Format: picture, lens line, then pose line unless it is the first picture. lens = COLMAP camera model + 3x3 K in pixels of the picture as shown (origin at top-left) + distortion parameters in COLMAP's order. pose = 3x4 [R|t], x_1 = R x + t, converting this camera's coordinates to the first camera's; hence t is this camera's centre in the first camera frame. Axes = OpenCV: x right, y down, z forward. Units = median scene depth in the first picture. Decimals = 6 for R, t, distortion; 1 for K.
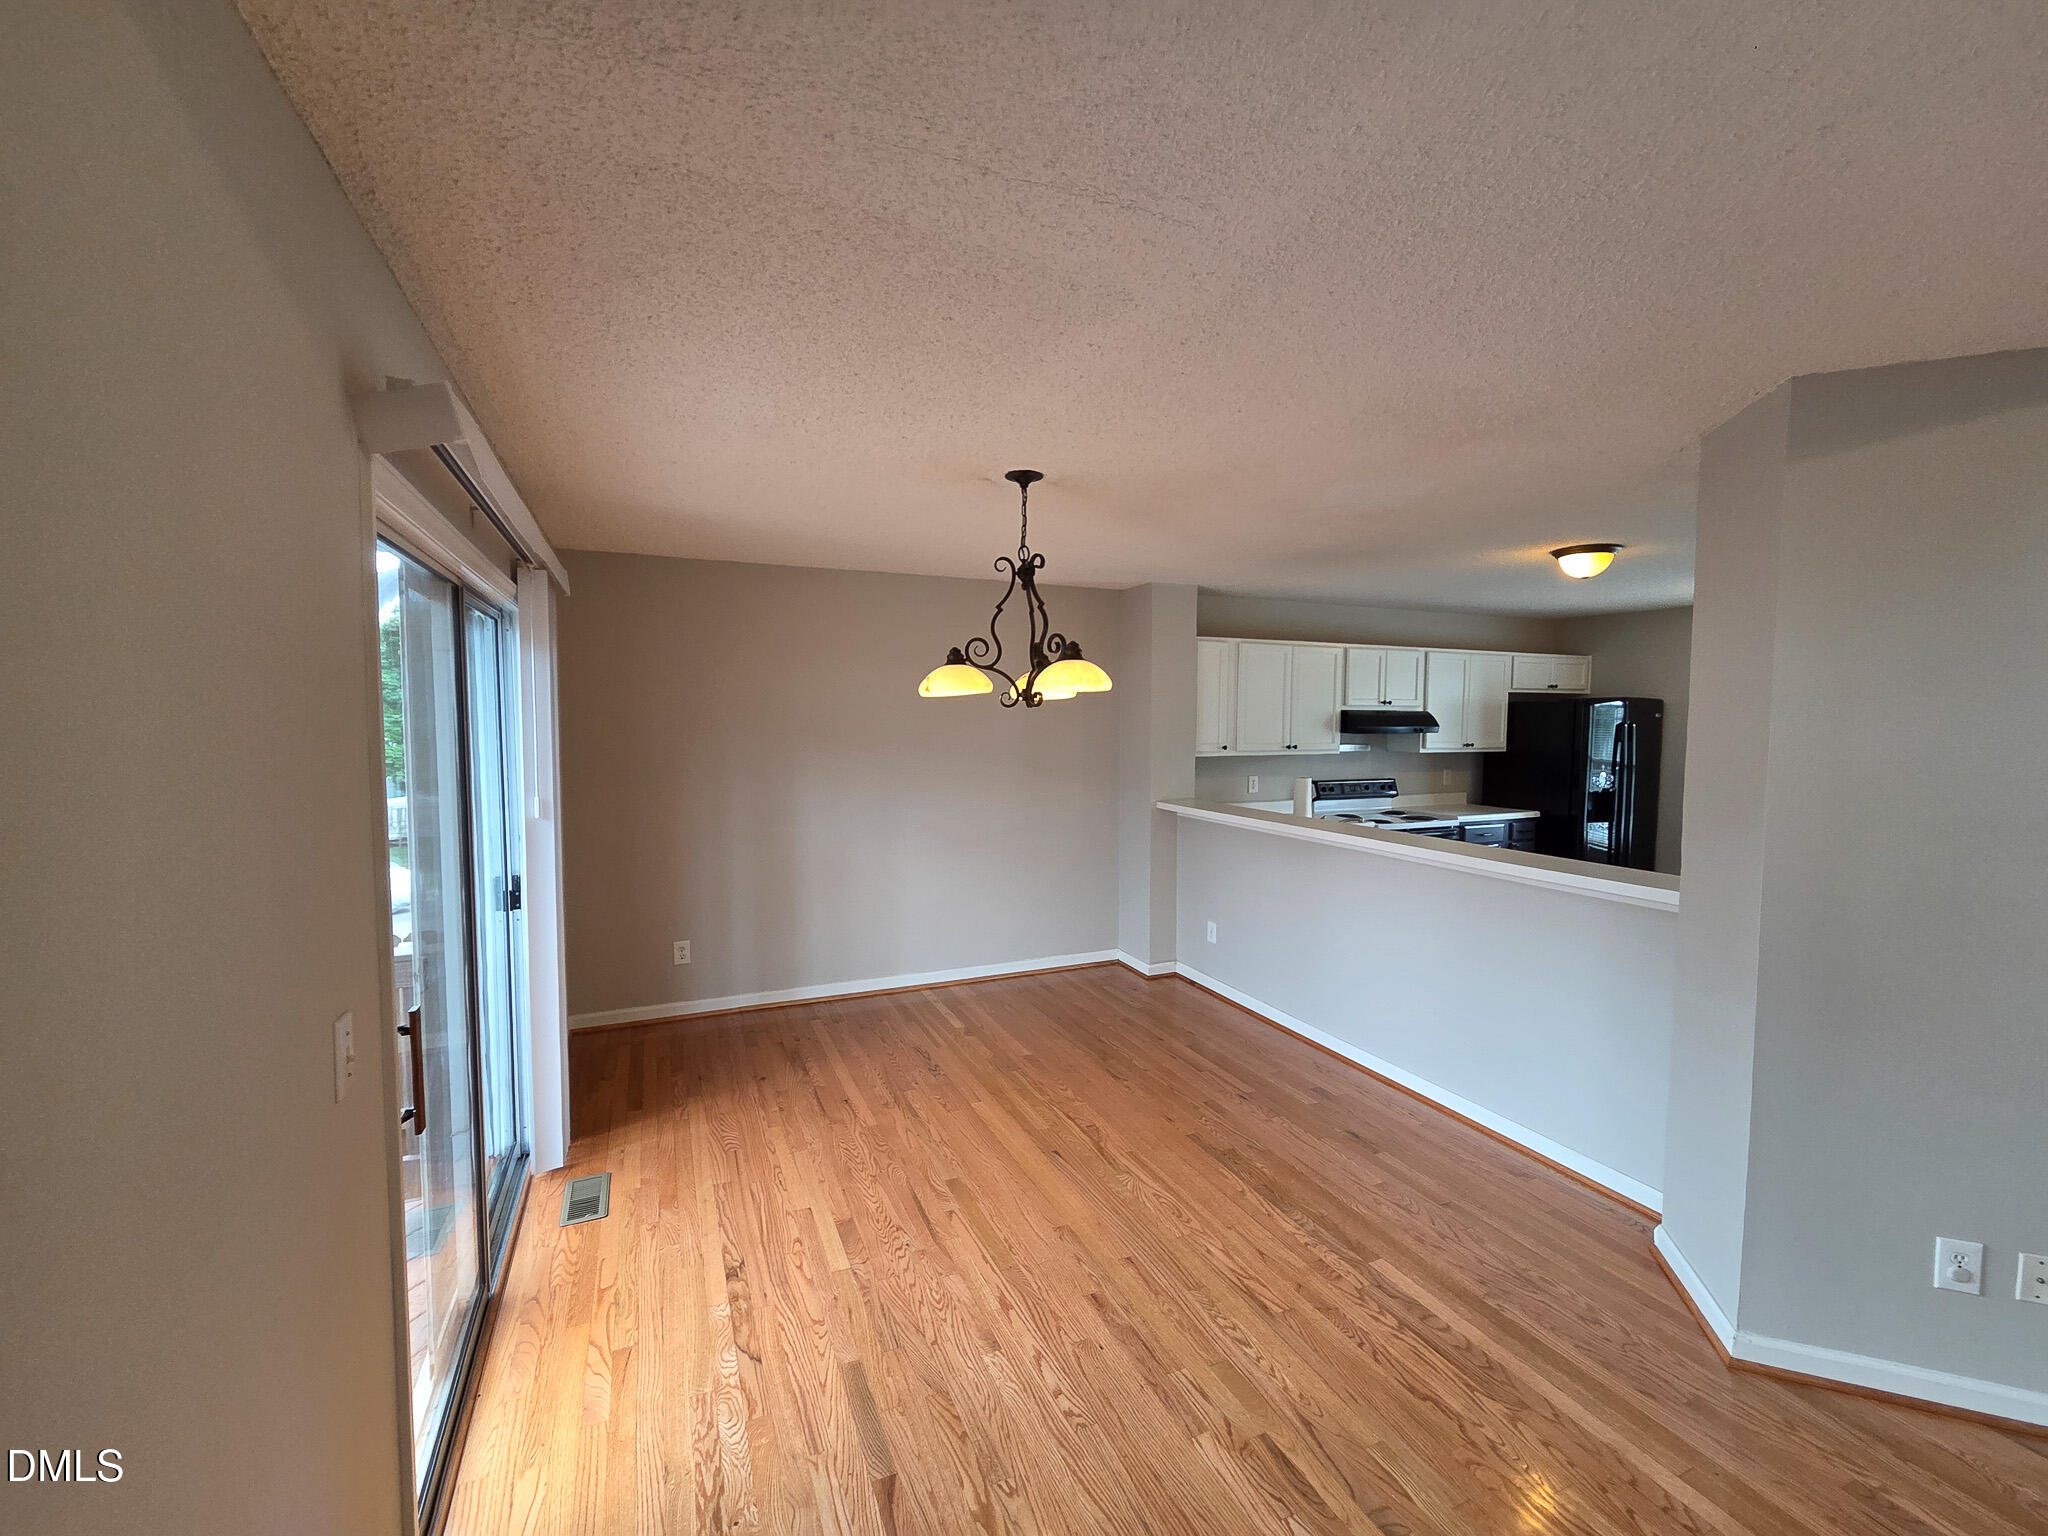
lens RADIAL K [[845.5, 0, 1011.7], [0, 845.5, 766.3], [0, 0, 1]] dist [0.004231, -0.001611]
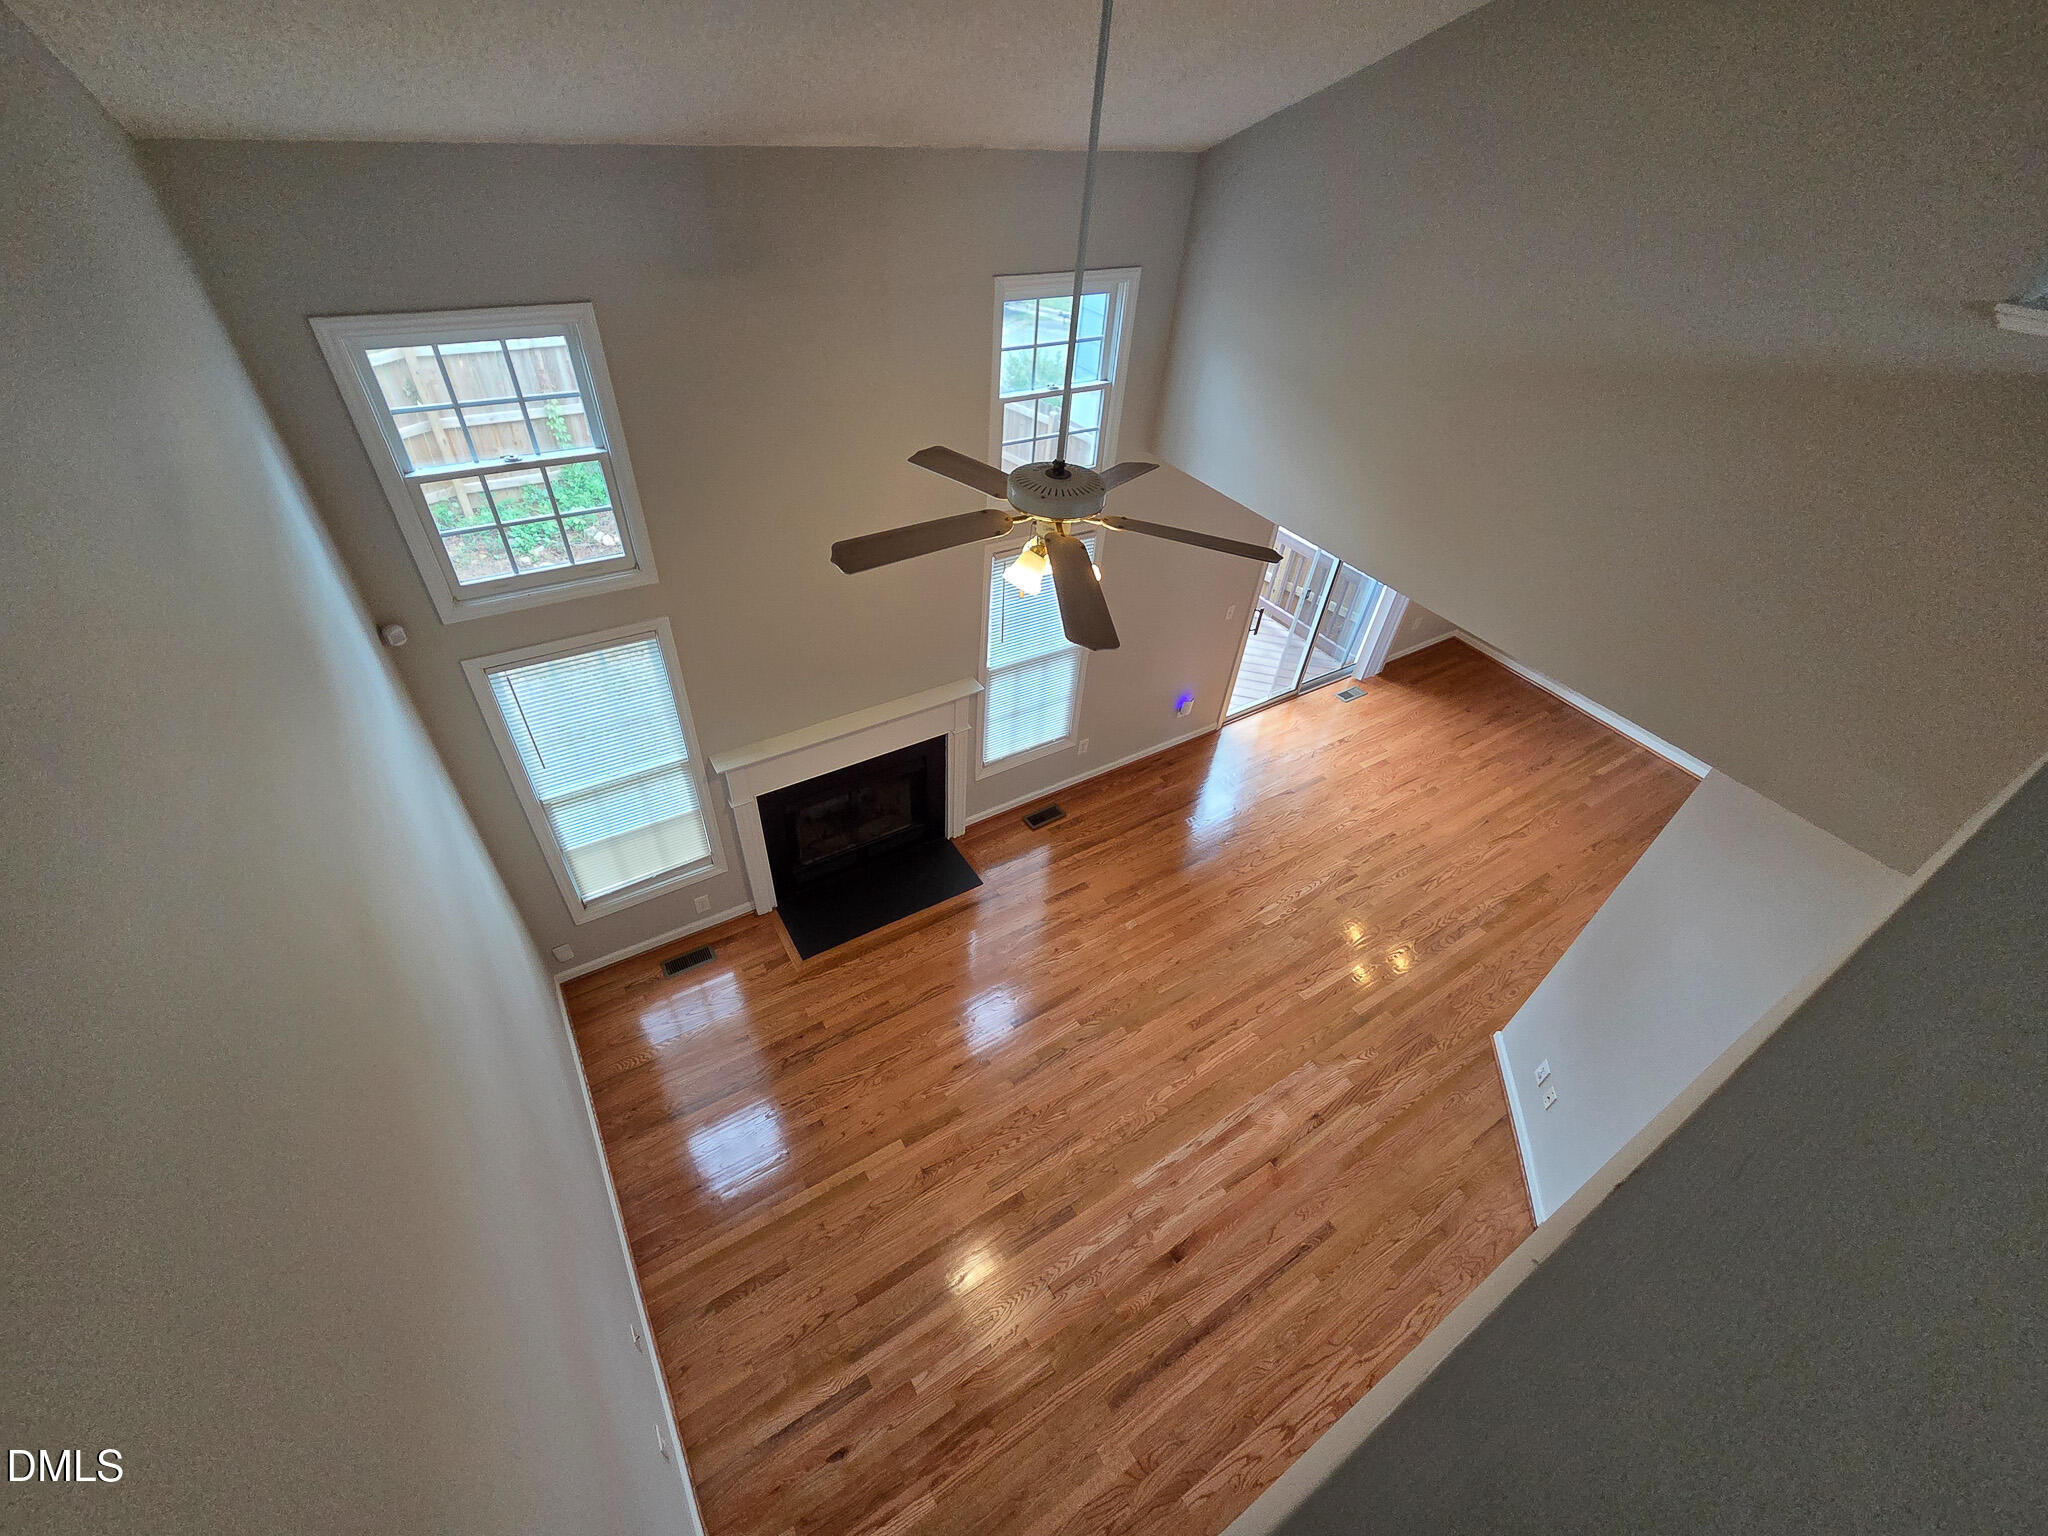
lens RADIAL K [[845.5, 0, 1012.9], [0, 845.5, 762.6], [0, 0, 1]] dist [0.004231, -0.001611]
pose [[0.149777, 0.651712, -0.743531, 0.696616], [-0.123301, 0.758455, 0.639955, -0.425873], [0.981001, -0.004172, 0.193956, -0.256469]]
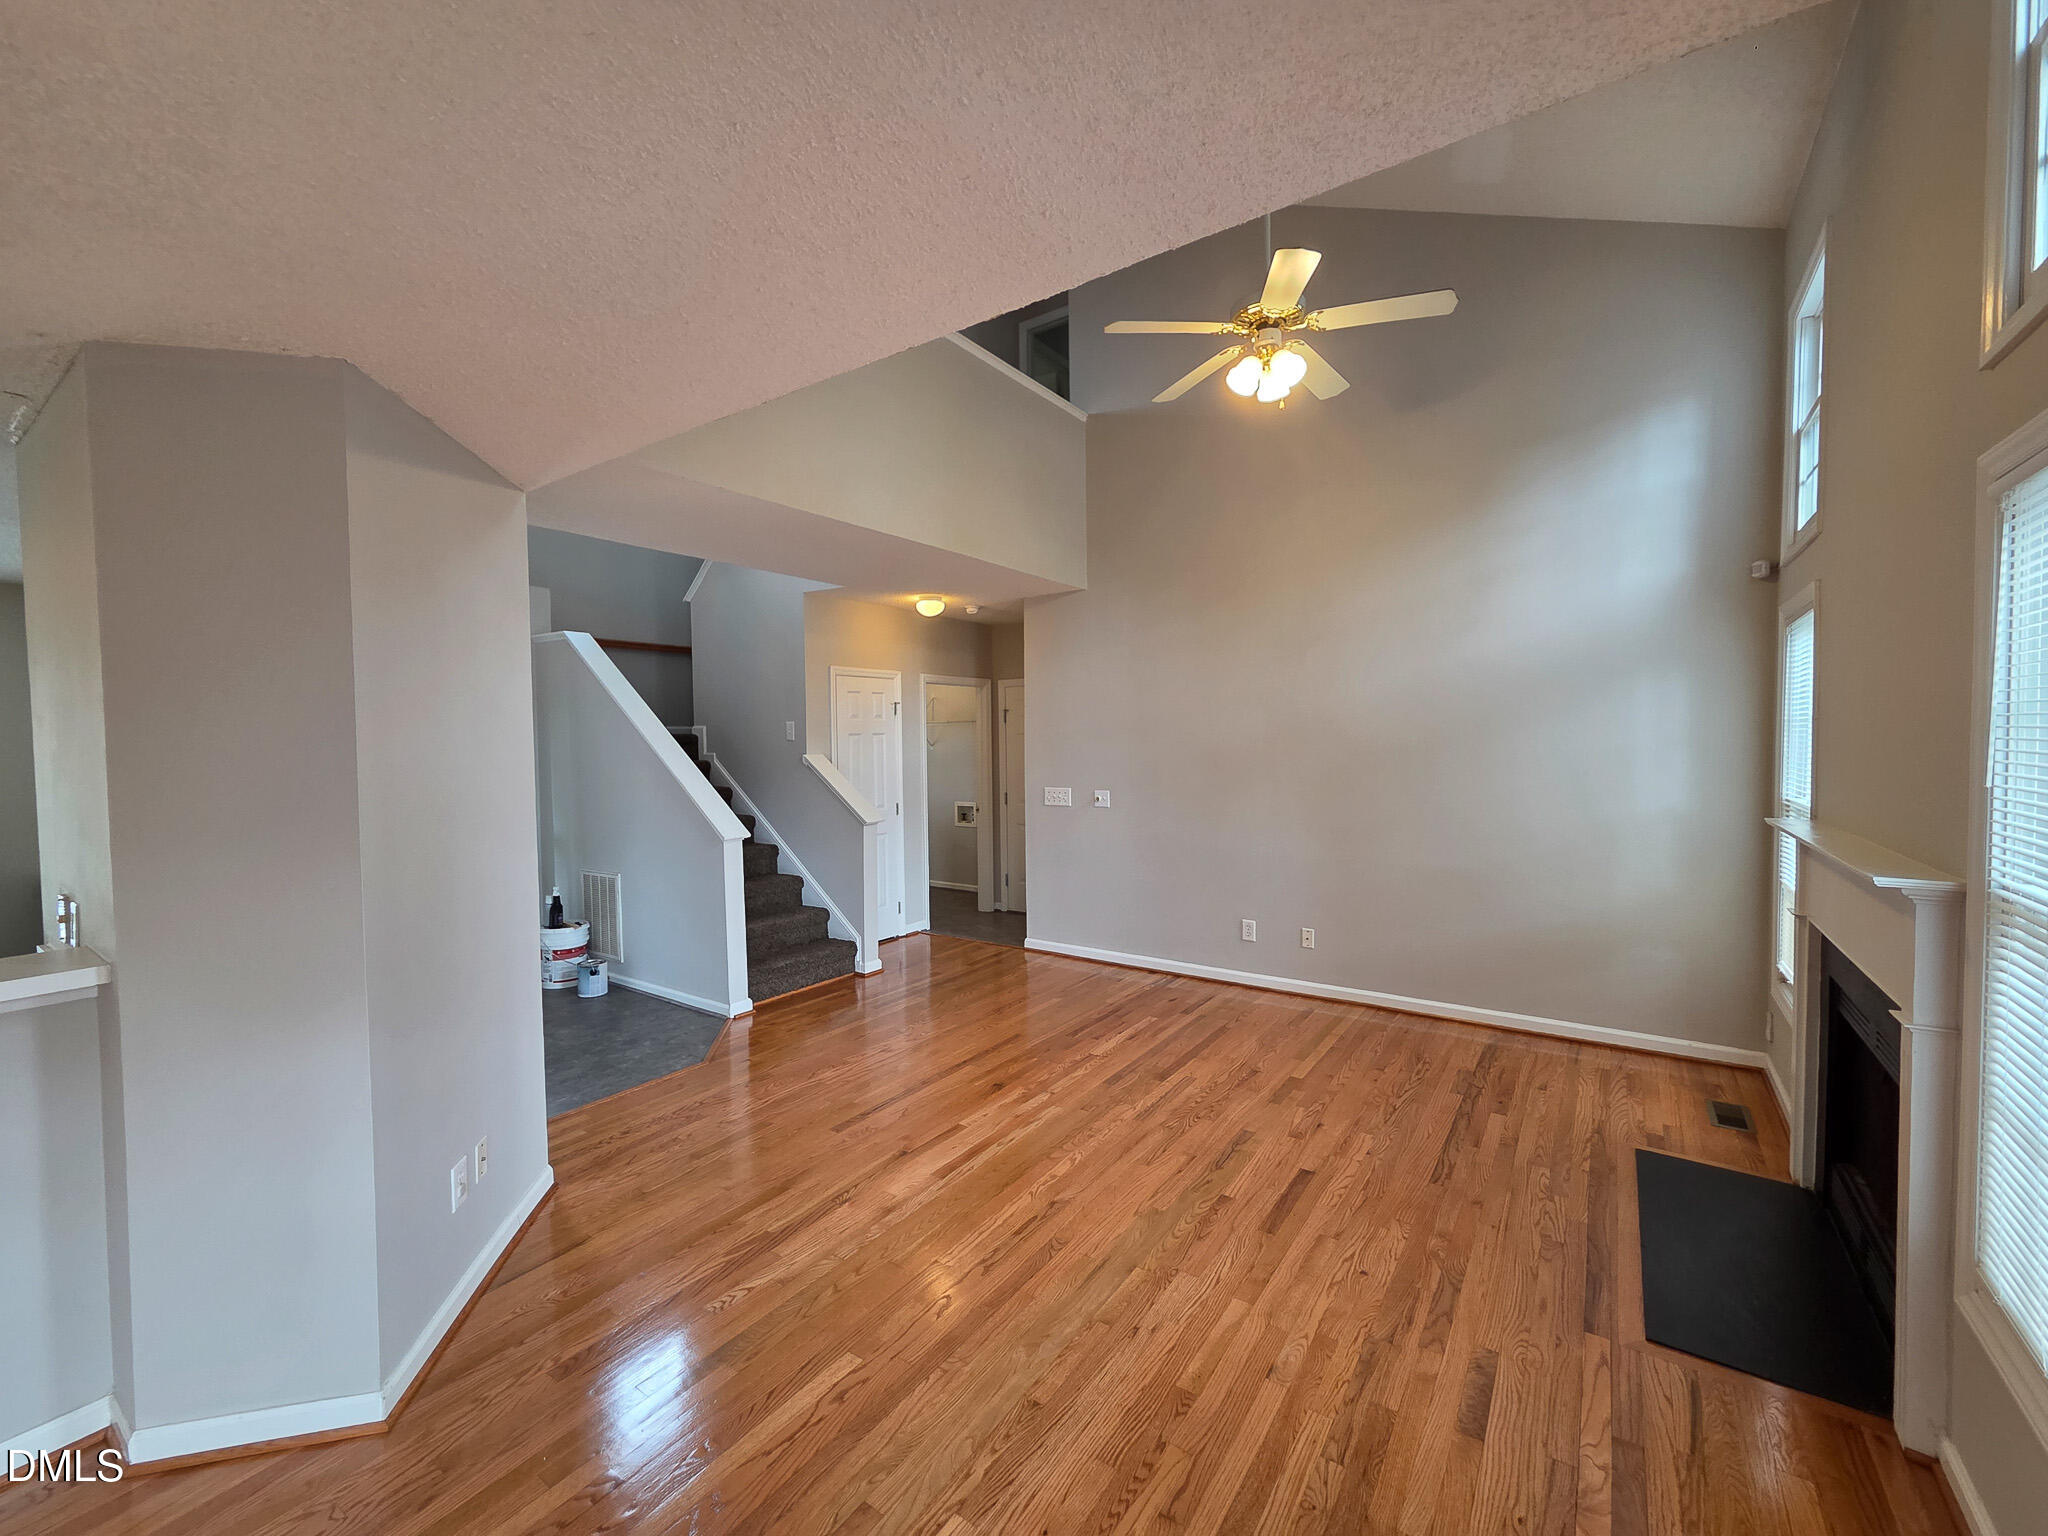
lens RADIAL K [[845.5, 0, 1016.8], [0, 845.5, 767.7], [0, 0, 1]] dist [0.004231, -0.001611]
pose [[-0.524837, -0.026837, 0.850780, -0.098695], [0.063287, 0.995506, 0.070444, -0.008487], [-0.848847, 0.090815, -0.520780, 0.312129]]
